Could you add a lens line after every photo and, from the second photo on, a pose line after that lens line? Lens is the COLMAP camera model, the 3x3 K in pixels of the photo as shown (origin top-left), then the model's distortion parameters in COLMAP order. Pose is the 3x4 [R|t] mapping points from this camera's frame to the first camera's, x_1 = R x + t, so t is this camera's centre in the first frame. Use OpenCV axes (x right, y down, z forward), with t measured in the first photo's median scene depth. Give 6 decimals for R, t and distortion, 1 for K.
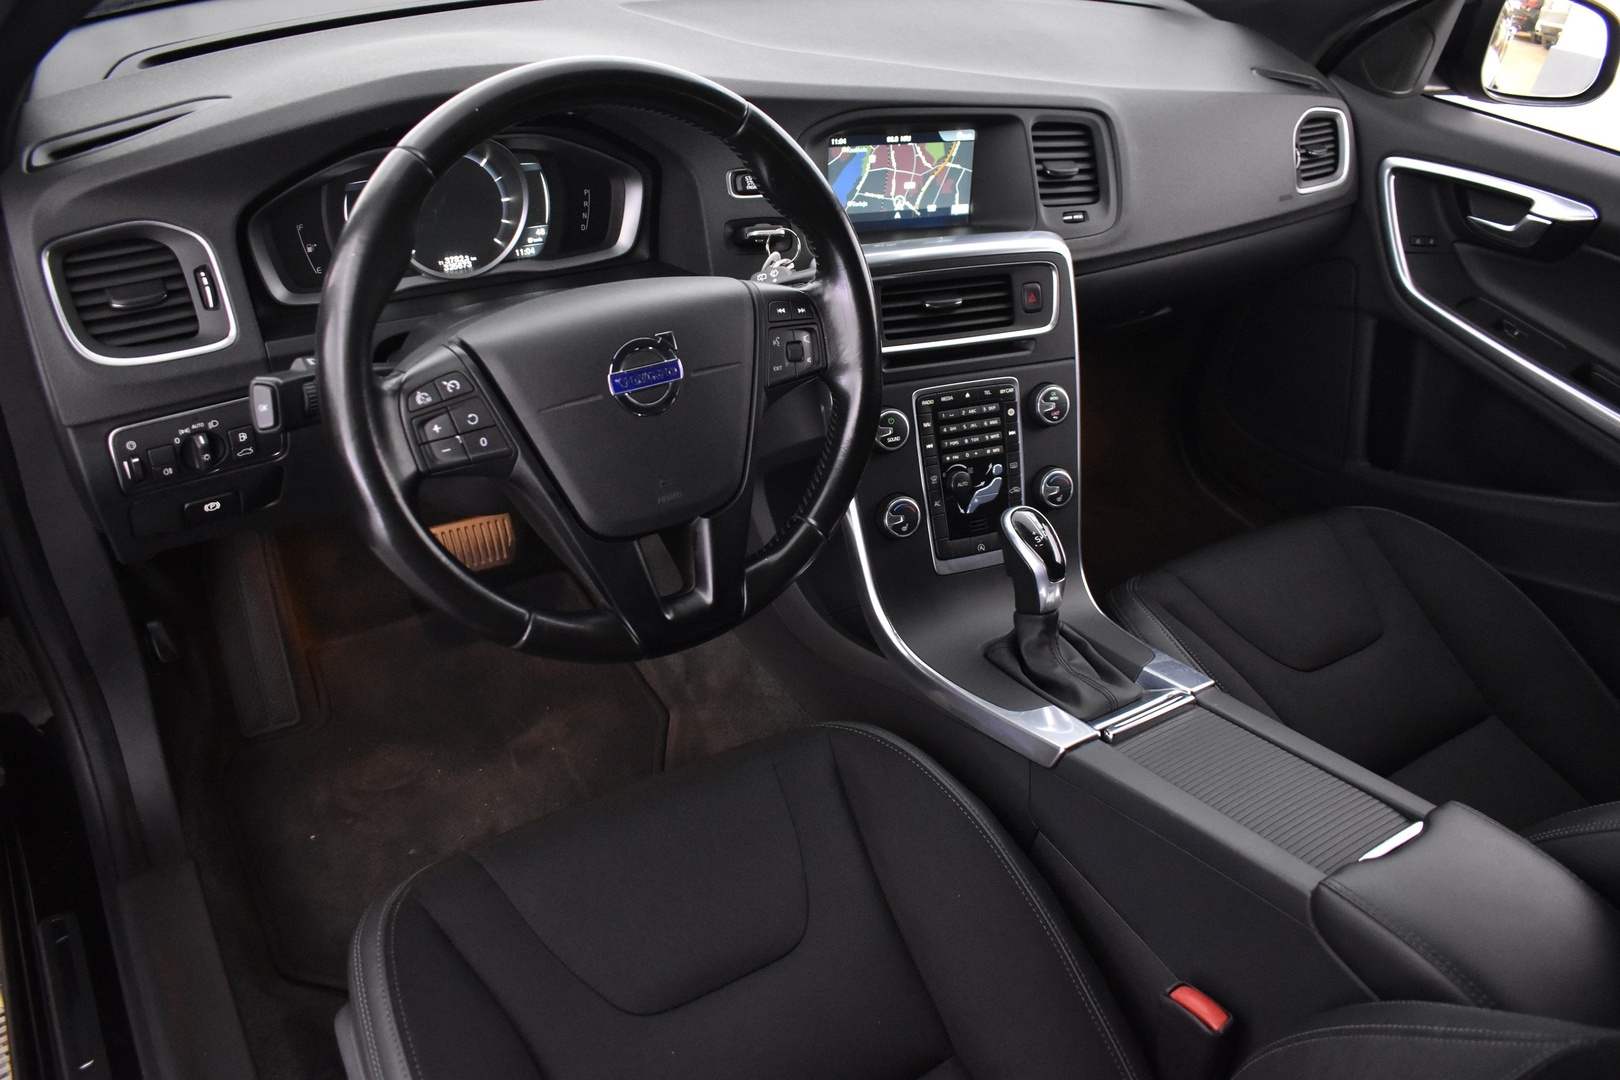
lens RADIAL K [[1239.9, 0, 810.0], [0, 1239.9, 540.0], [0, 0, 1]] dist [-0.092560, -0.002432]
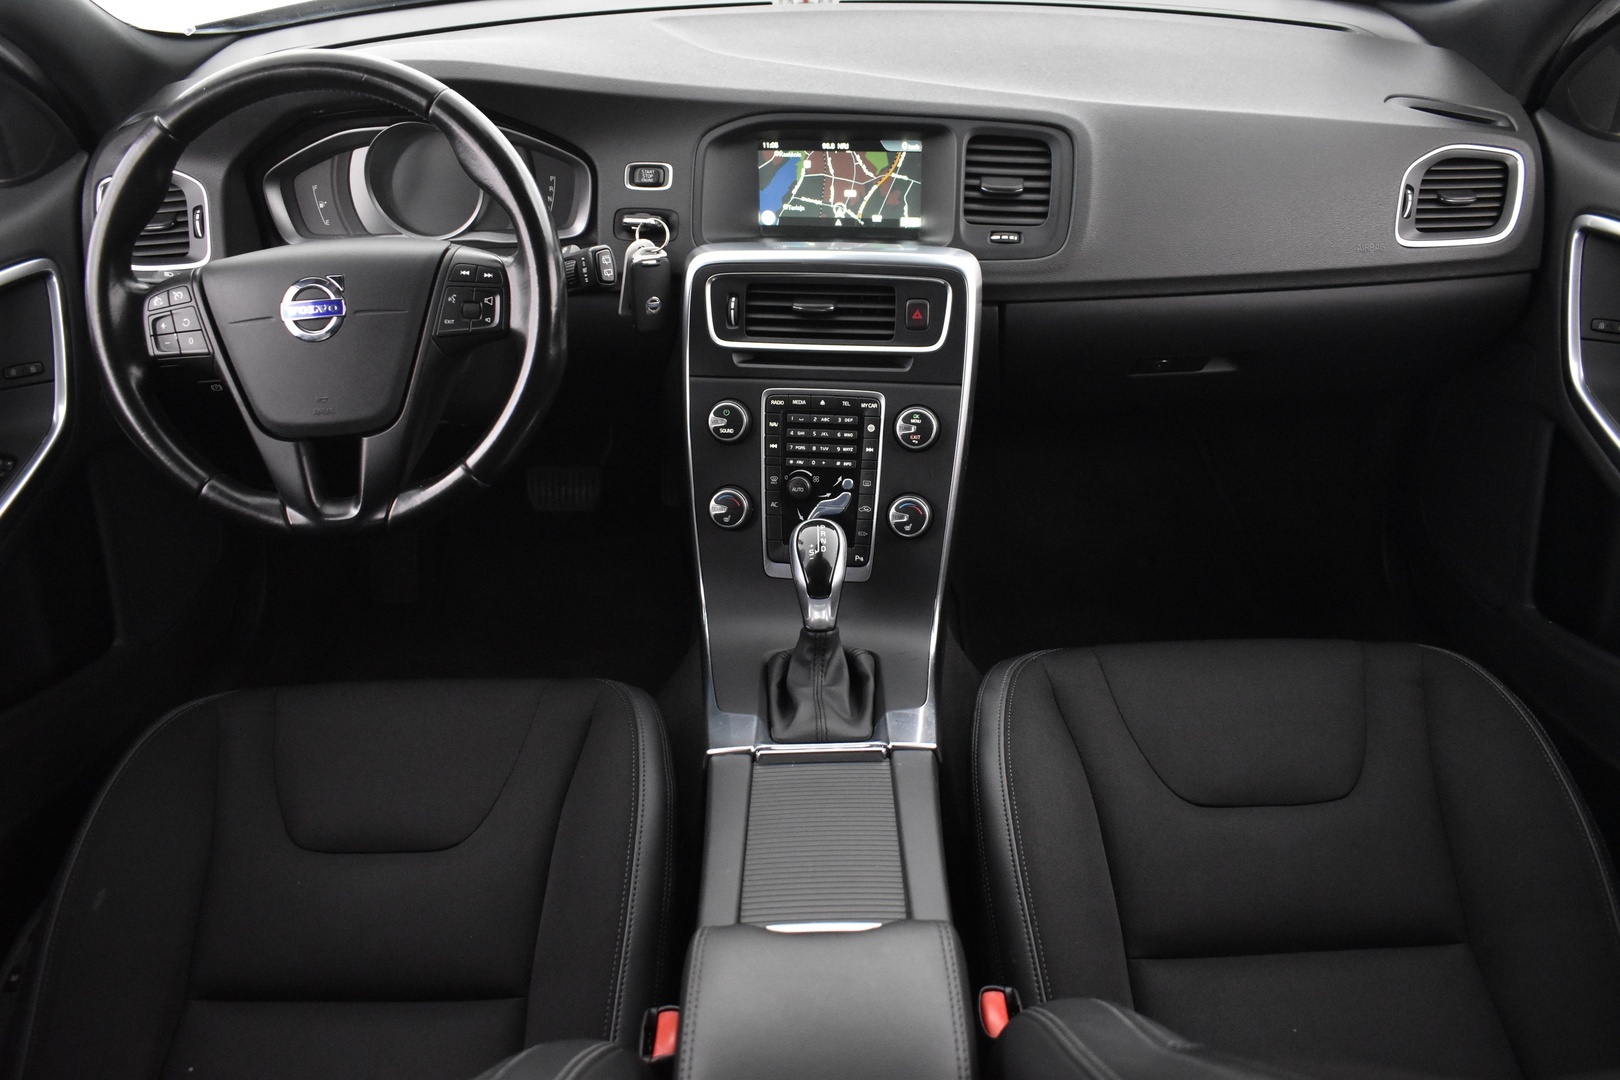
lens RADIAL K [[1239.9, 0, 810.0], [0, 1239.9, 540.0], [0, 0, 1]] dist [-0.092560, -0.002432]
pose [[0.842281, 0.199277, -0.500851, 0.625359], [-0.217483, 0.975805, 0.022509, -0.029745], [0.493219, 0.089968, 0.865241, 0.147708]]
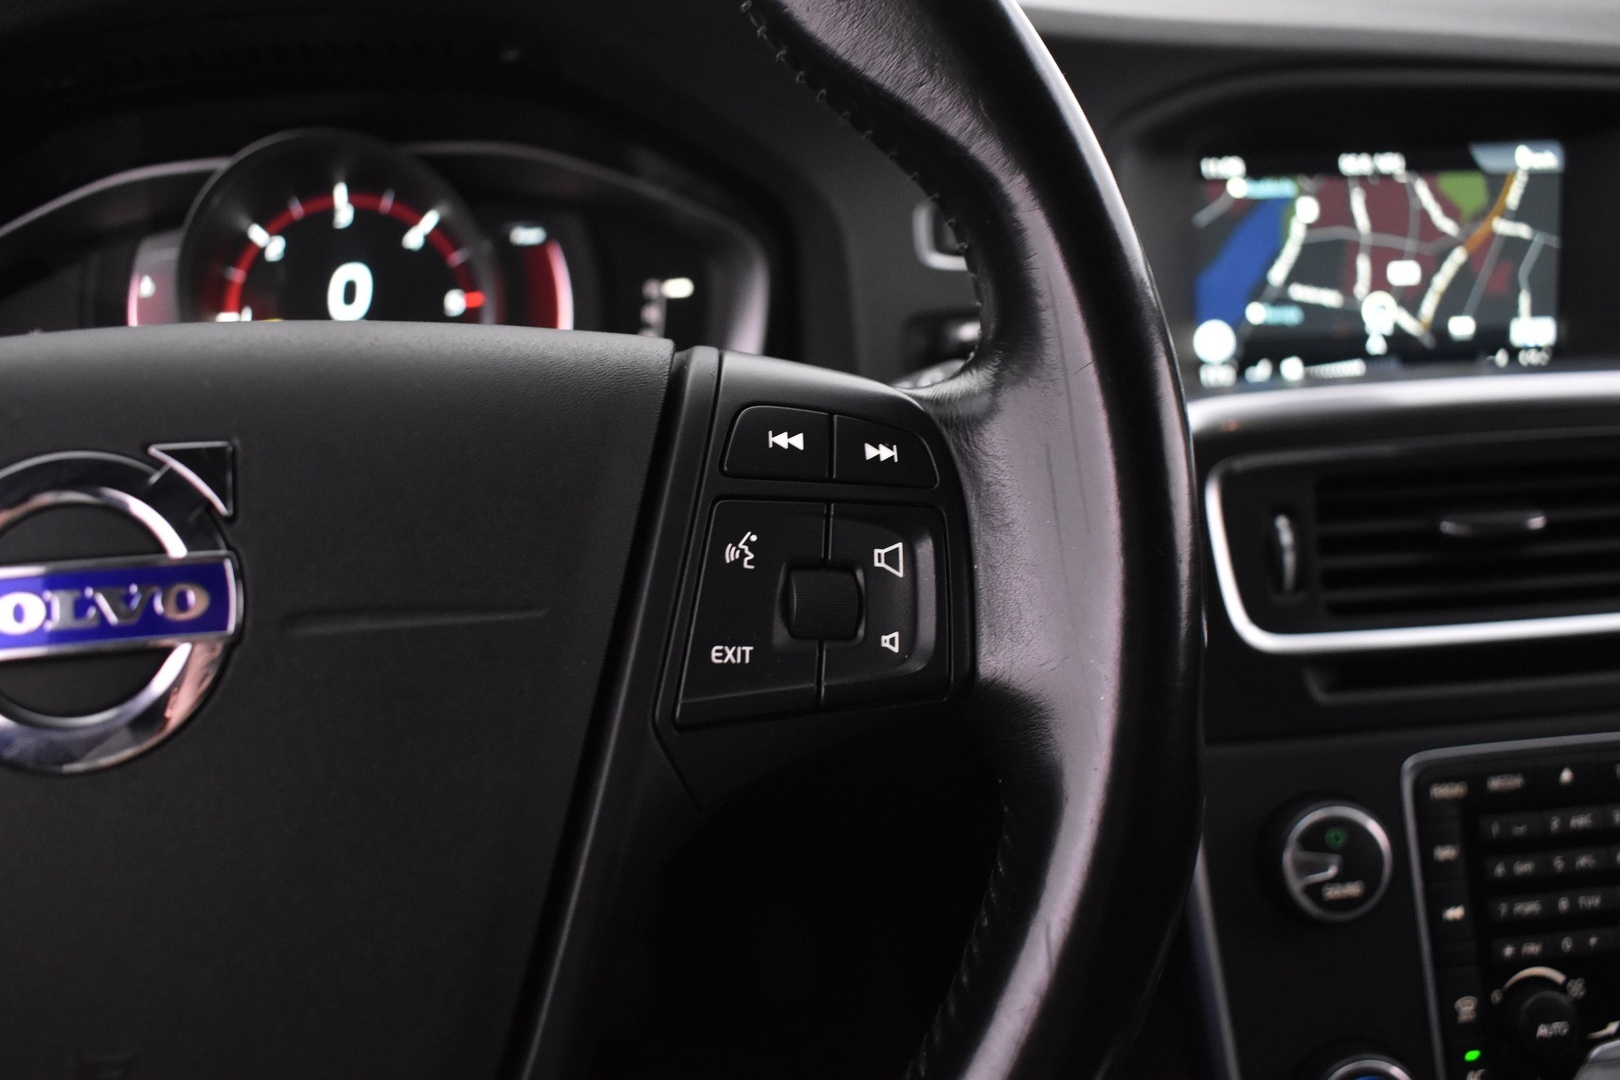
lens RADIAL K [[1363.5, 0, 809.6], [0, 1363.5, 508.5], [0, 0, 1]] dist [-0.076627, 0.000968]
pose [[0.927393, 0.002922, -0.374077, 0.065396], [-0.103197, 0.963166, -0.248317, -0.071996], [0.359572, 0.268891, 0.893535, 0.539978]]
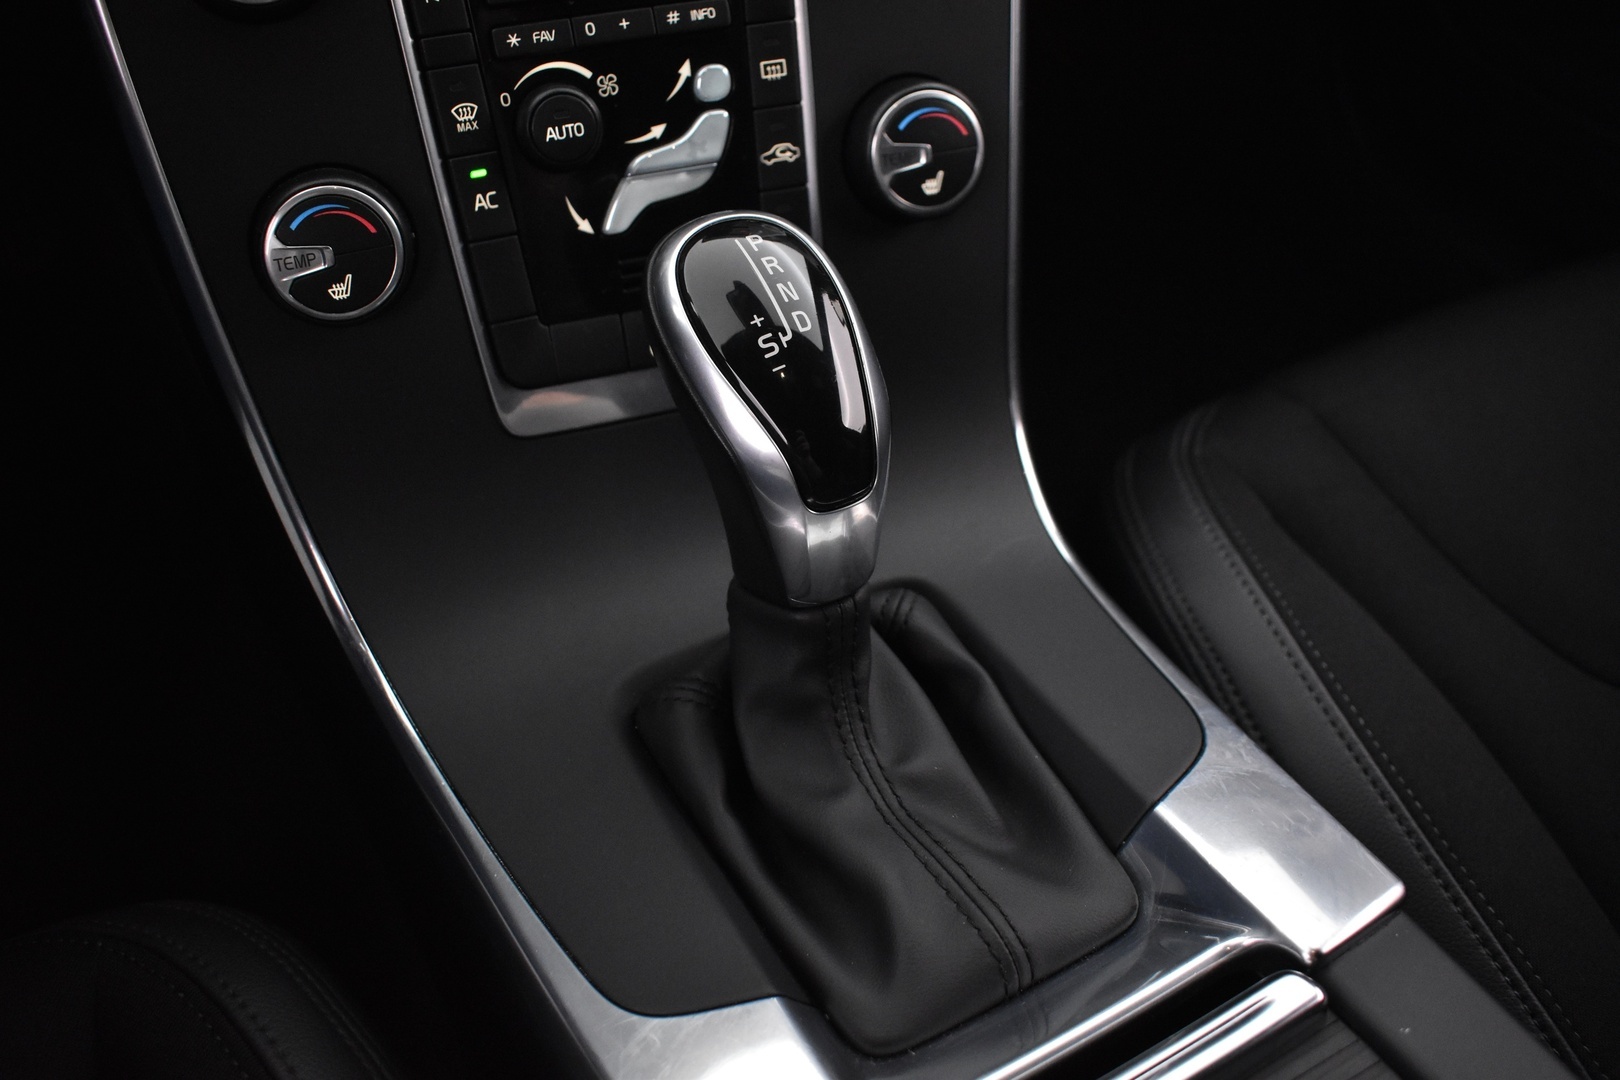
lens RADIAL K [[1363.5, 0, 809.6], [0, 1363.5, 508.5], [0, 0, 1]] dist [-0.076627, 0.000968]
pose [[0.997188, 0.024766, -0.070734, 0.200748], [-0.009757, 0.978688, 0.205122, -0.024048], [0.074306, -0.203855, 0.976177, 0.668537]]
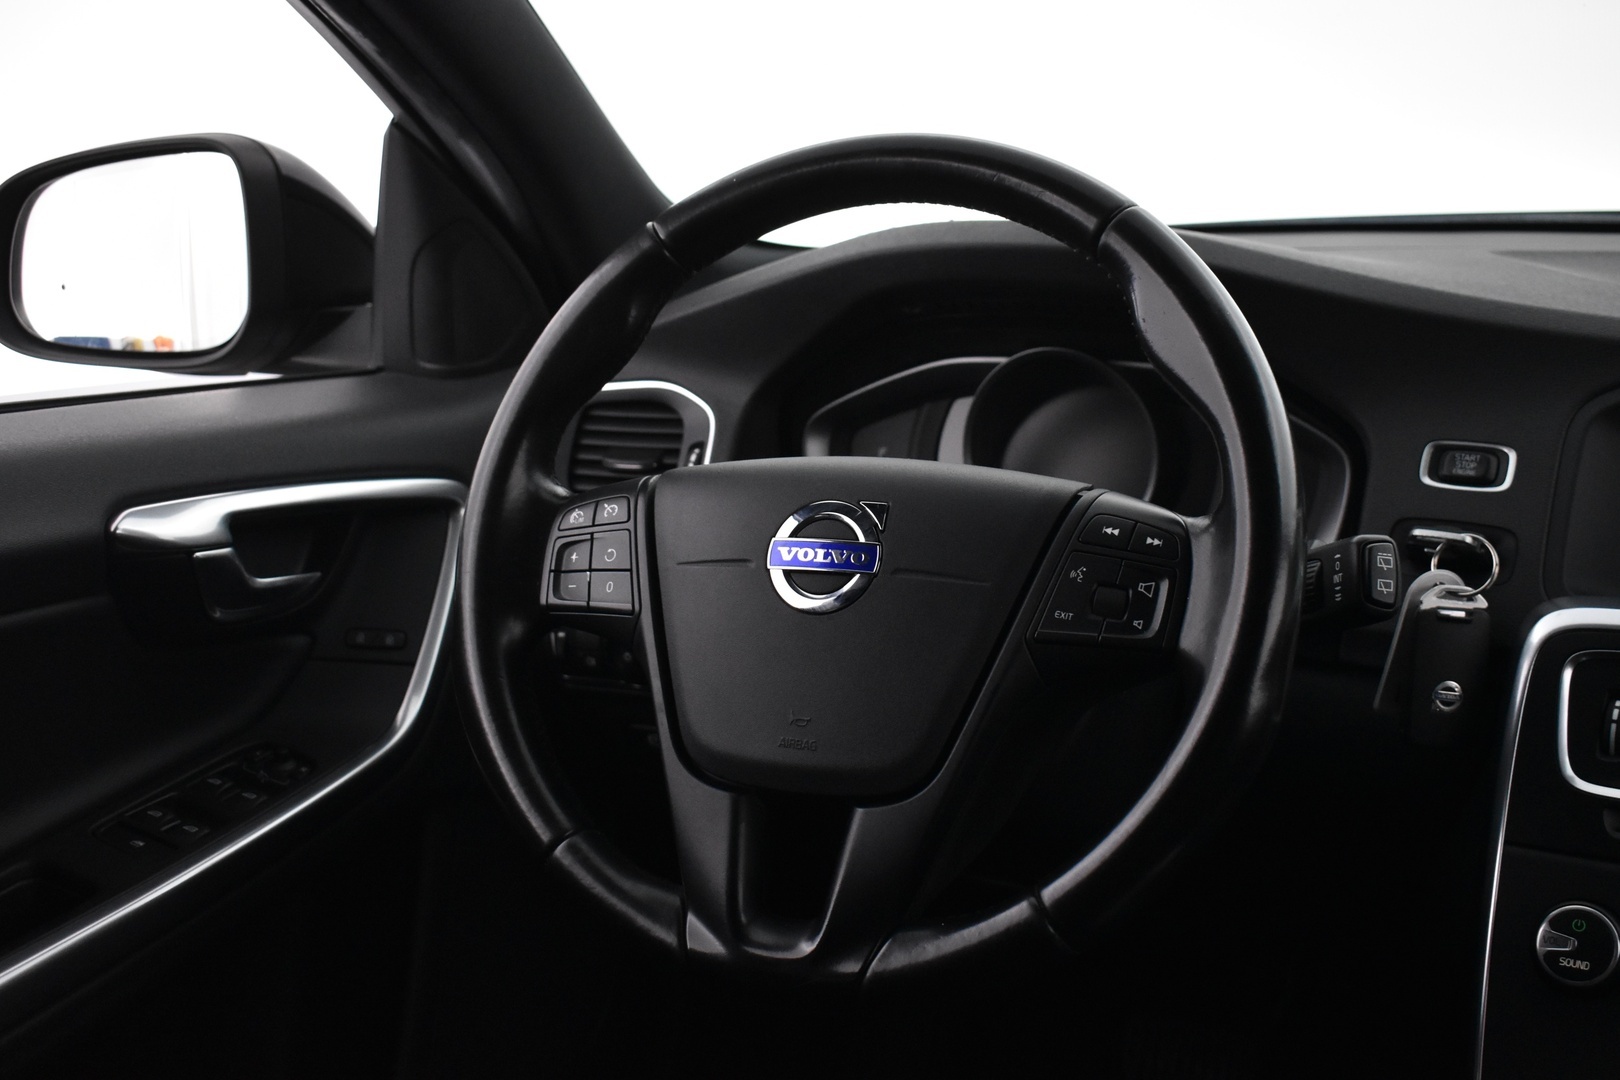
lens RADIAL K [[1739.8, 0, 810.0], [0, 1739.8, 540.0], [0, 0, 1]] dist [-0.080899, 0.015737]
pose [[0.534473, 0.074771, -0.841872, 0.435844], [-0.430848, 0.881043, -0.195279, 0.030506], [0.727124, 0.467090, 0.503109, 0.349955]]
